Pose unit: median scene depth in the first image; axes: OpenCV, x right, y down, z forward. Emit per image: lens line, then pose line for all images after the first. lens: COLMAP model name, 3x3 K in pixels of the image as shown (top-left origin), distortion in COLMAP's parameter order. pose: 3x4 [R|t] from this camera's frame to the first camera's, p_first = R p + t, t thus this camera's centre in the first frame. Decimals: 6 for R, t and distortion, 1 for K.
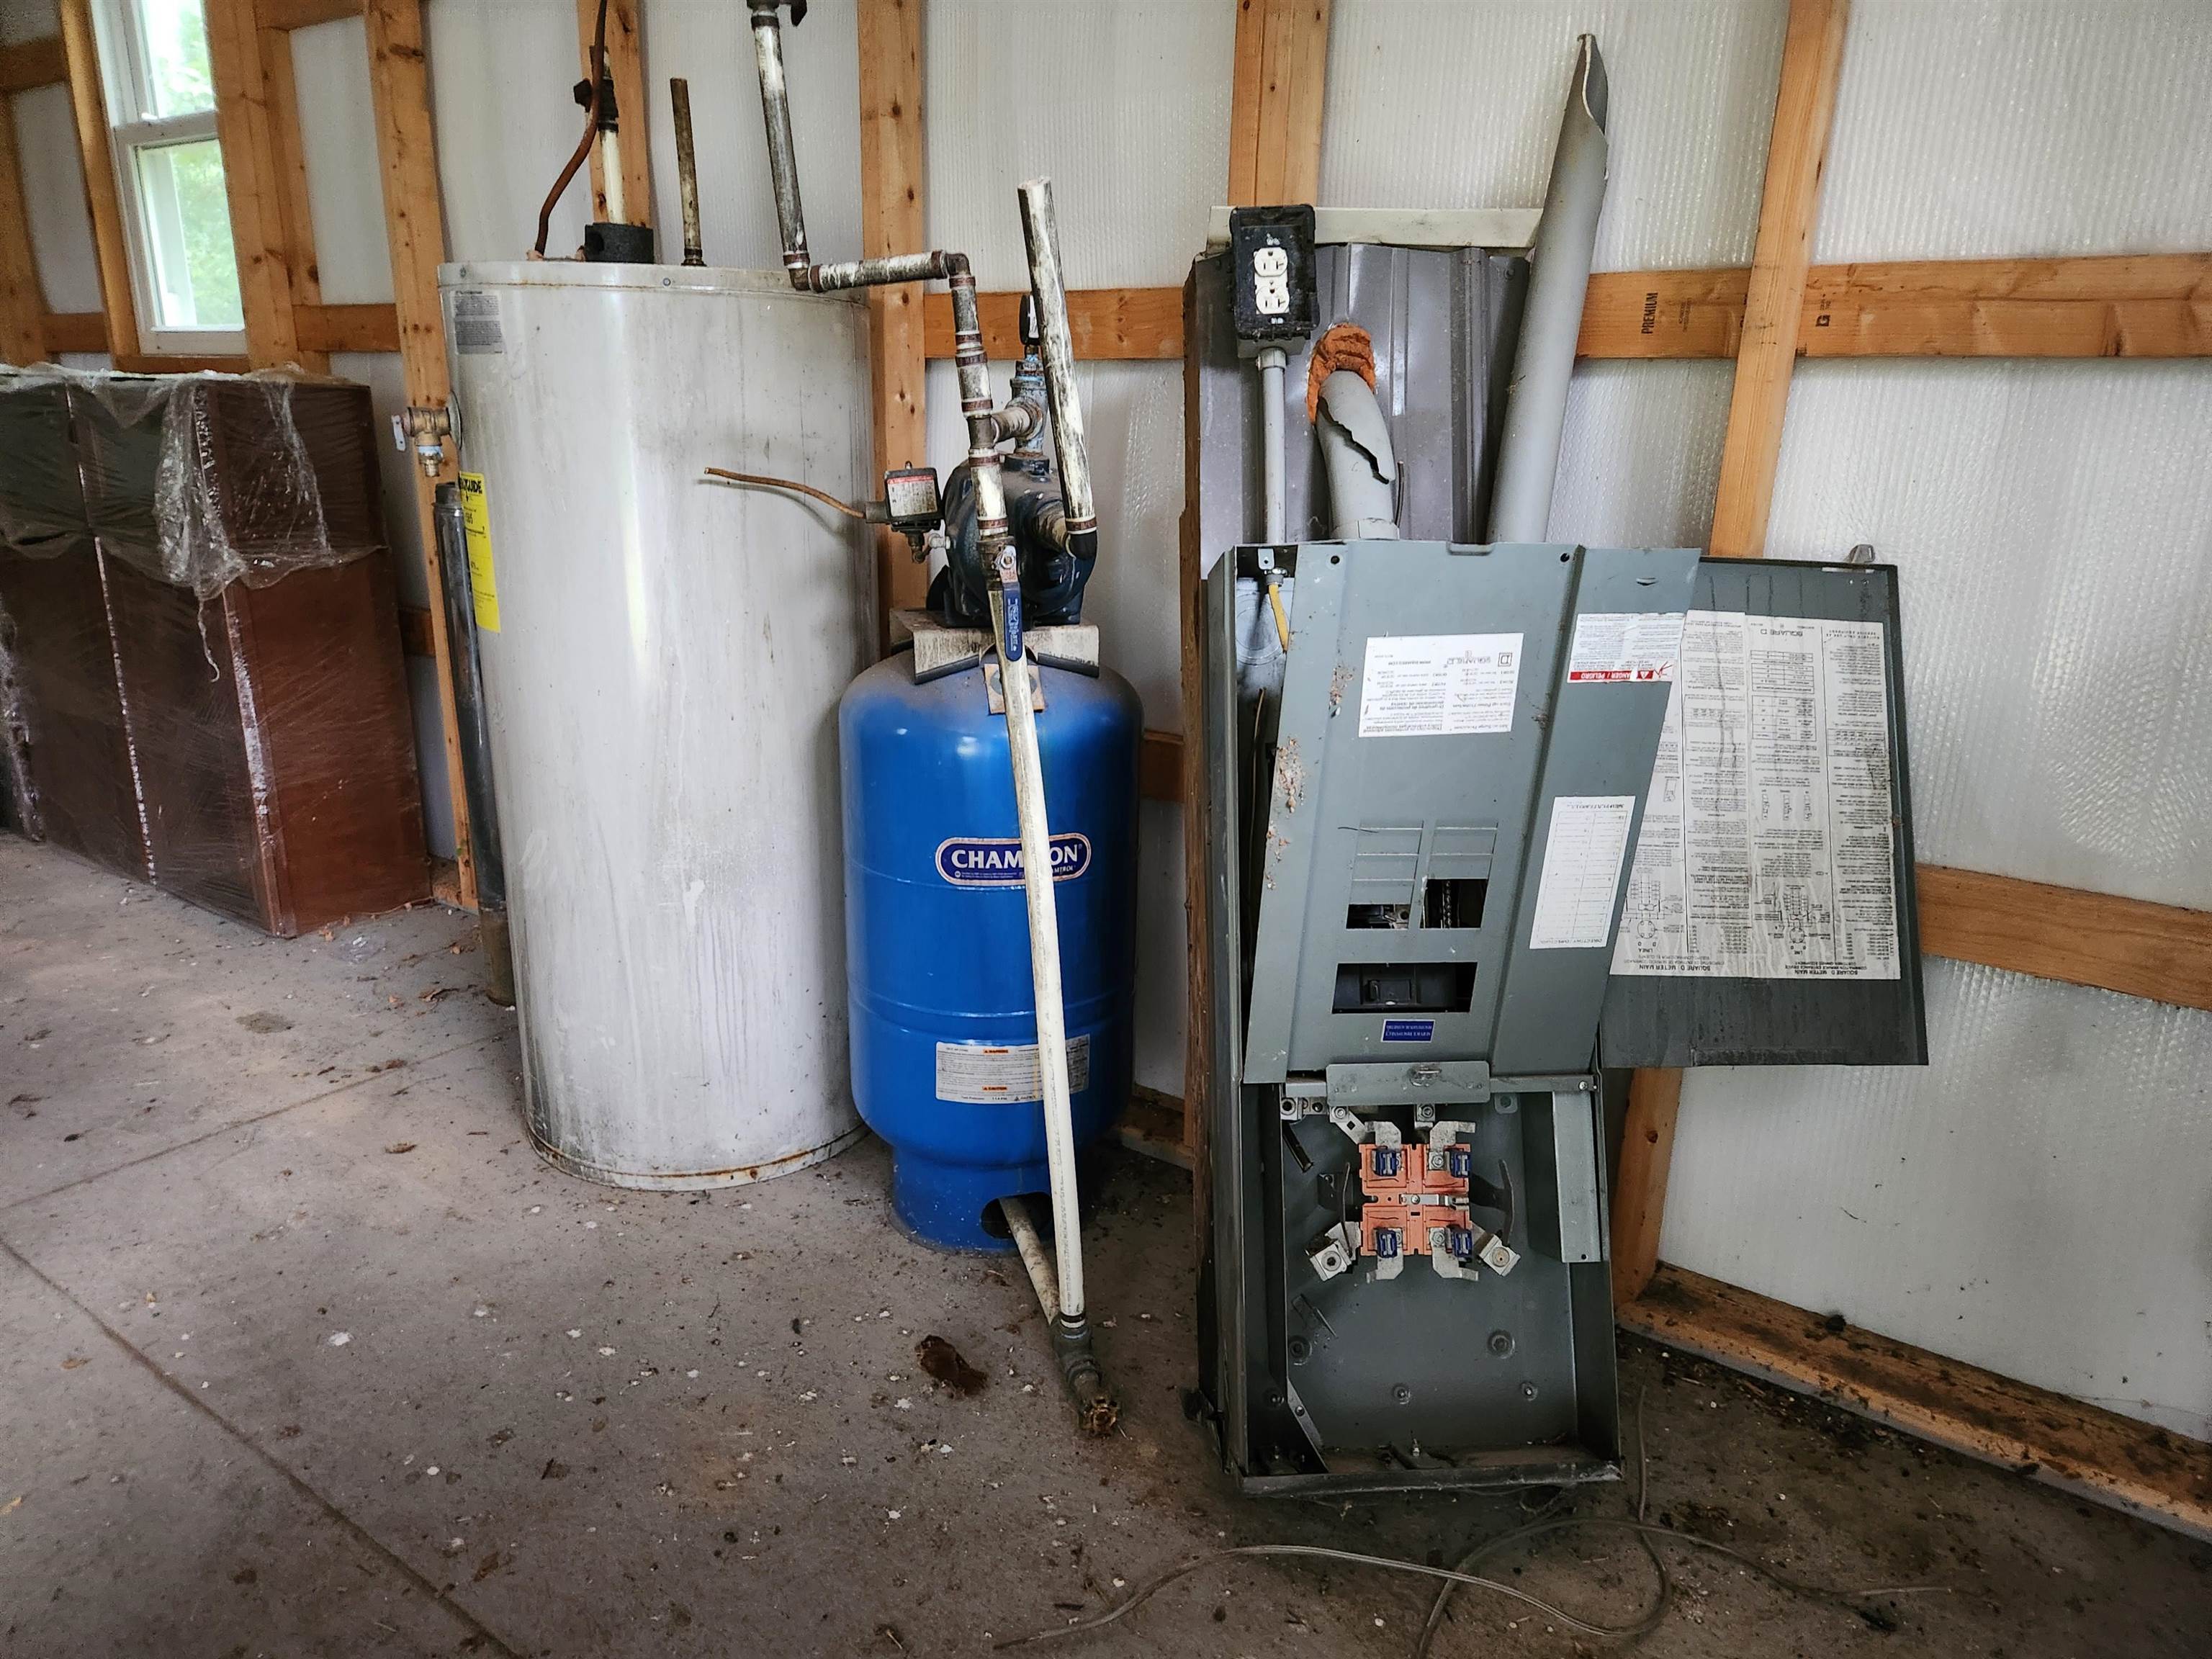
lens RADIAL K [[1482.8, 0, 1113.5], [0, 1482.8, 829.7], [0, 0, 1]] dist [0.059828, -0.040588]
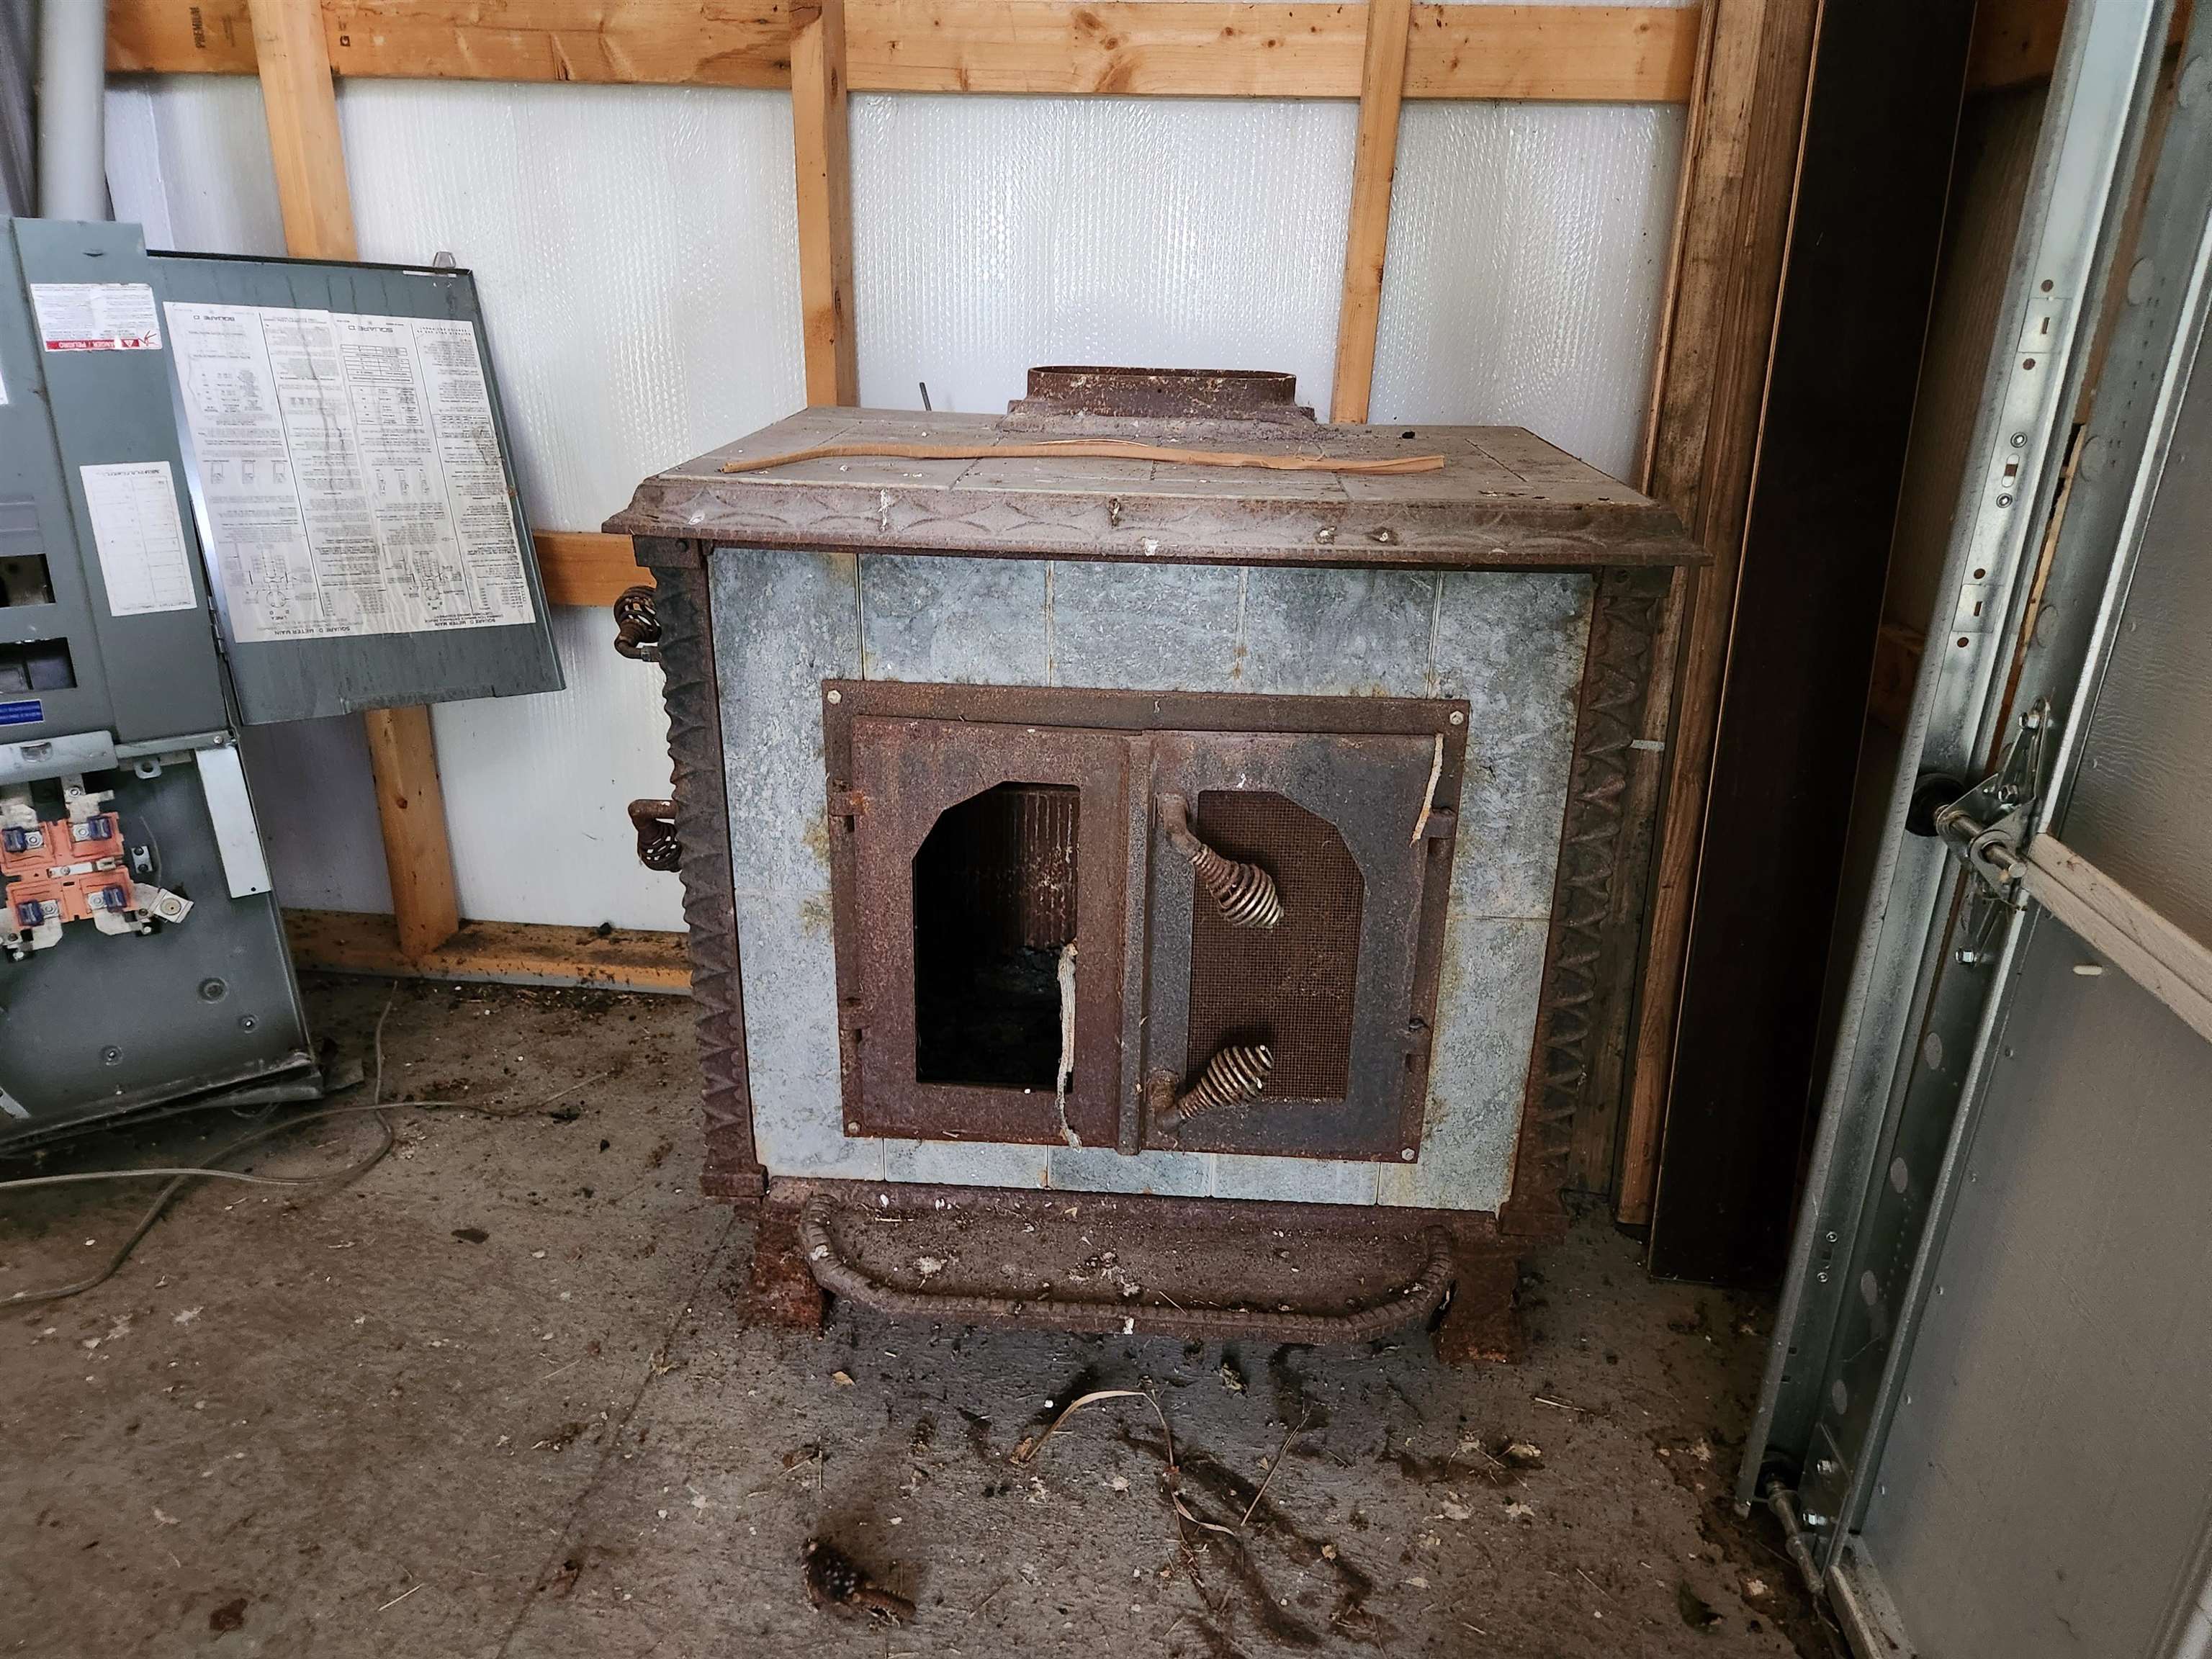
lens RADIAL K [[1482.8, 0, 1106.0], [0, 1482.8, 825.9], [0, 0, 1]] dist [0.059828, -0.040588]
pose [[0.865906, -0.181089, 0.466276, 0.331633], [0.135185, 0.982200, 0.130413, 0.167237], [-0.481593, -0.049891, 0.874974, -0.290557]]
